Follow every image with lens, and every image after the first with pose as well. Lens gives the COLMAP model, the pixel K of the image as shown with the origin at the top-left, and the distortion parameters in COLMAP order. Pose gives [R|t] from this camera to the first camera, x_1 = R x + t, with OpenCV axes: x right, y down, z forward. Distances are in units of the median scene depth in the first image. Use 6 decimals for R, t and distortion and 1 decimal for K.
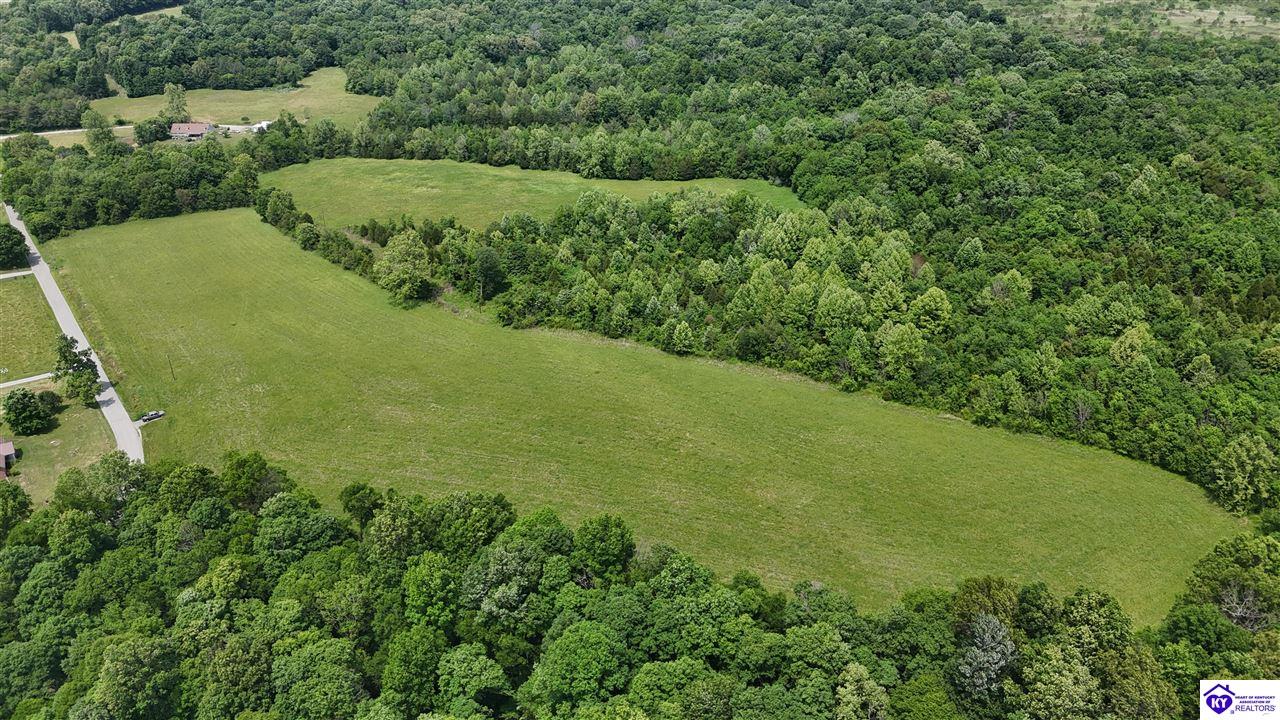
lens RADIAL K [[943.9, 0, 642.8], [0, 943.9, 363.8], [0, 0, 1]] dist [0.081401, -0.086933]
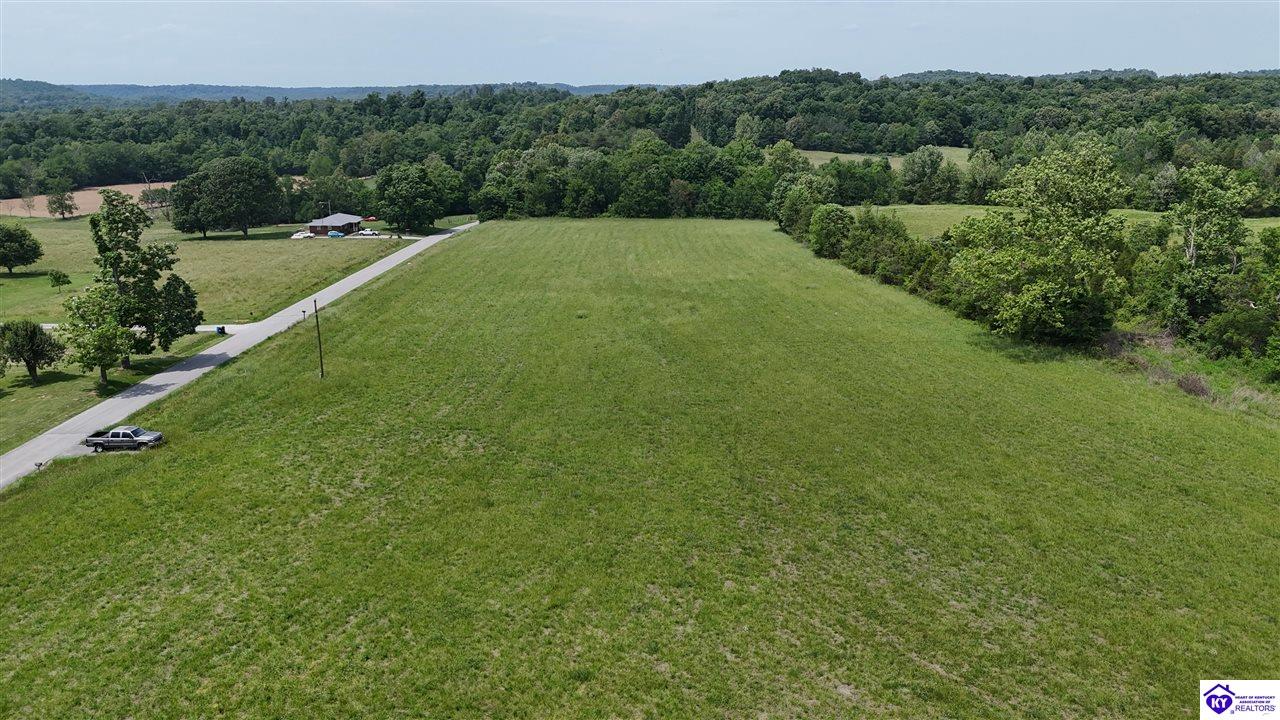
lens RADIAL K [[943.9, 0, 642.8], [0, 943.9, 363.8], [0, 0, 1]] dist [0.081401, -0.086933]
pose [[0.811394, 0.169306, -0.559442, -0.129673], [-0.274397, 0.955439, -0.108827, 0.011297], [0.516088, 0.241811, 0.821694, 0.506583]]
